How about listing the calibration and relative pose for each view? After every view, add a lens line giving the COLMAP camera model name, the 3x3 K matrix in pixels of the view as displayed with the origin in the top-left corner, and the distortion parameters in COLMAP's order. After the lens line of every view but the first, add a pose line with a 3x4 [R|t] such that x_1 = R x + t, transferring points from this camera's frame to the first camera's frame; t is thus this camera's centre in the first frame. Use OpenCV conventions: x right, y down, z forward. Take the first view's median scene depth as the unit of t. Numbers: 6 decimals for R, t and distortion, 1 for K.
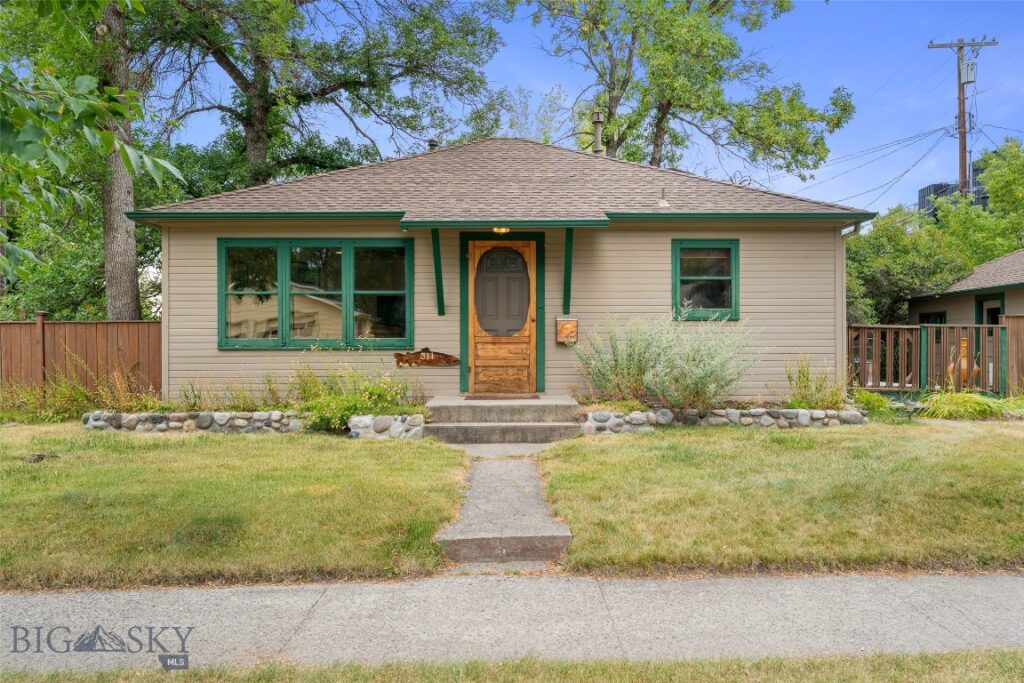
lens RADIAL K [[764.4, 0, 510.2], [0, 764.4, 345.5], [0, 0, 1]] dist [-0.004961, 0.005168]
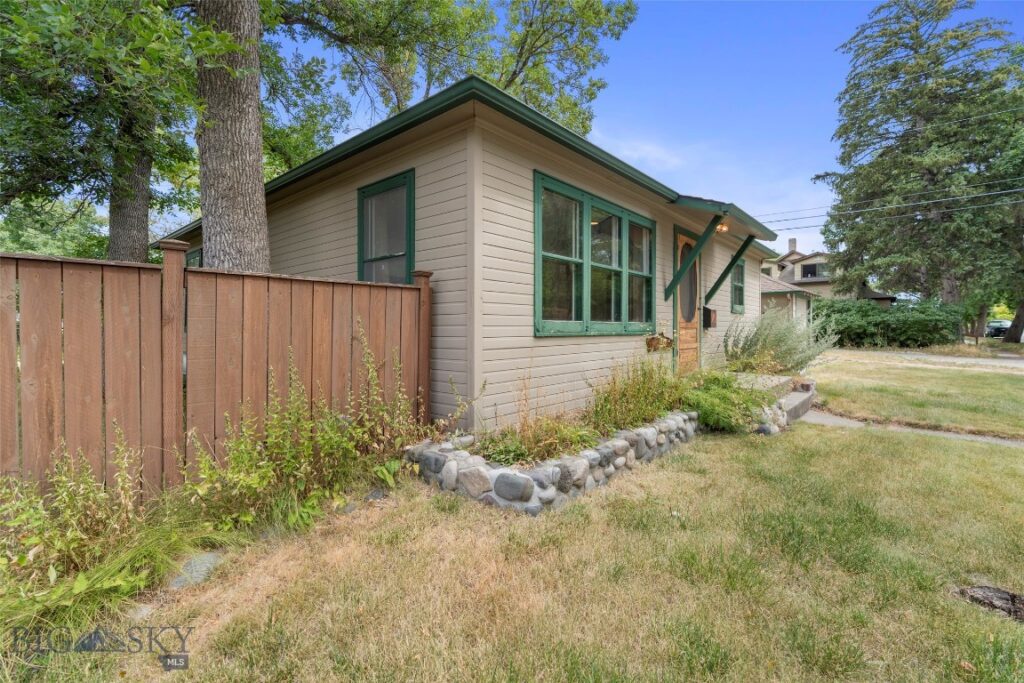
lens RADIAL K [[461.5, 0, 510.1], [0, 461.5, 333.4], [0, 0, 1]] dist [-0.008272, 0.001919]
pose [[0.666945, -0.005301, 0.745088, -0.714238], [-0.005486, 0.999913, 0.012025, -0.002197], [-0.745087, -0.012108, 0.666858, 0.762332]]
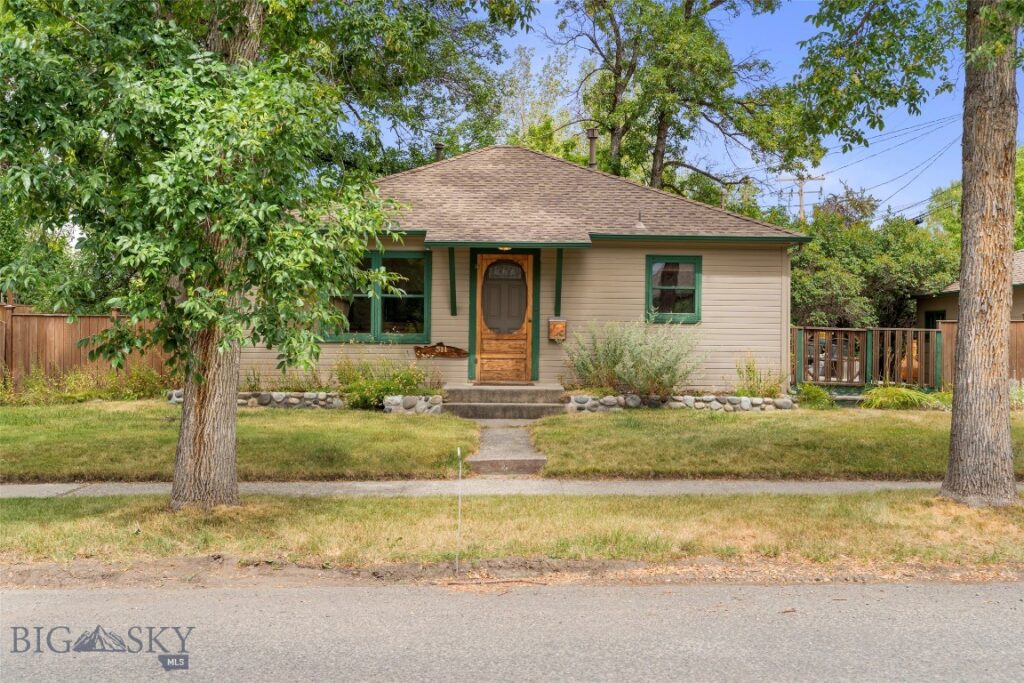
lens RADIAL K [[1002.0, 0, 510.1], [0, 1002.0, 339.6], [0, 0, 1]] dist [0.010806, 0.000000]
pose [[0.999886, 0.014658, 0.003521, -0.006135], [-0.014683, 0.999867, 0.007151, -0.014658], [-0.003415, -0.007202, 0.999968, -0.594624]]
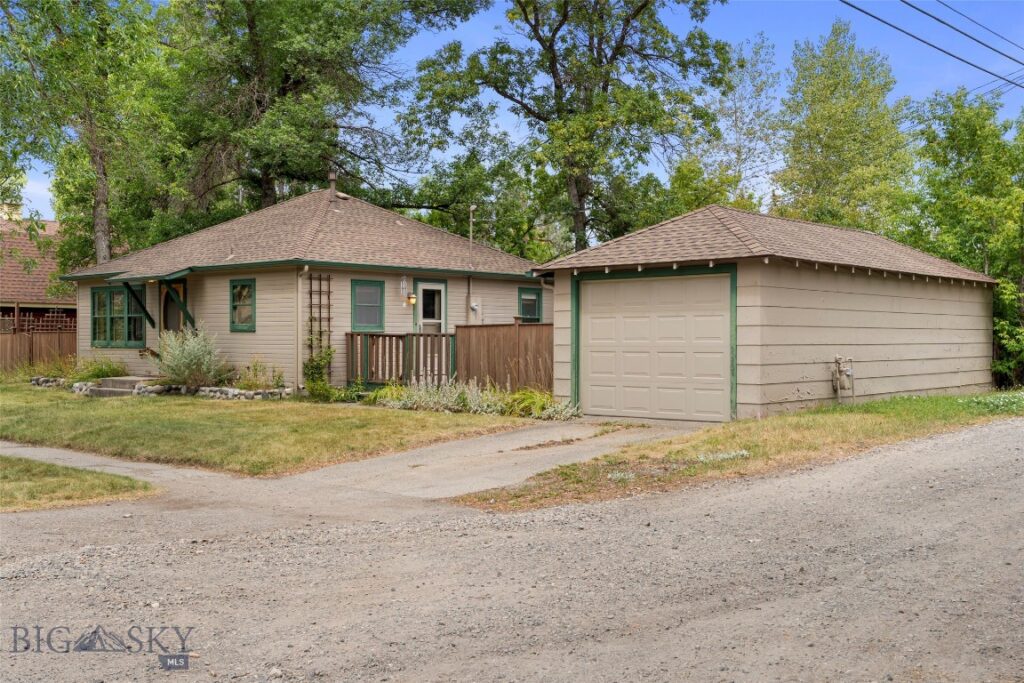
lens RADIAL K [[1002.0, 0, 511.0], [0, 1002.0, 346.1], [0, 0, 1]] dist [0.010806, 0.000000]
pose [[0.735970, 0.010032, -0.676940, 2.099176], [0.003004, 0.999832, 0.018083, -0.039242], [0.677008, -0.015342, 0.735816, -0.136035]]
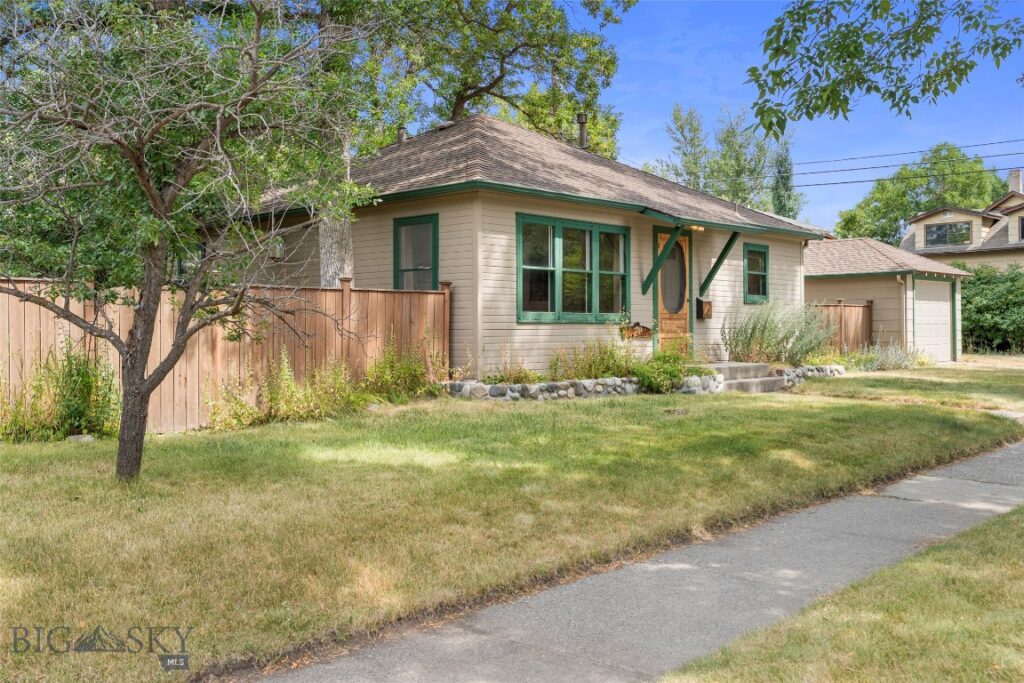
lens RADIAL K [[1002.0, 0, 512.2], [0, 1002.0, 339.2], [0, 0, 1]] dist [0.010806, 0.000000]
pose [[0.688177, -0.004997, 0.725526, -1.384780], [-0.002137, 0.999958, 0.008914, 0.015879], [-0.725540, -0.007685, 0.688137, 0.089135]]
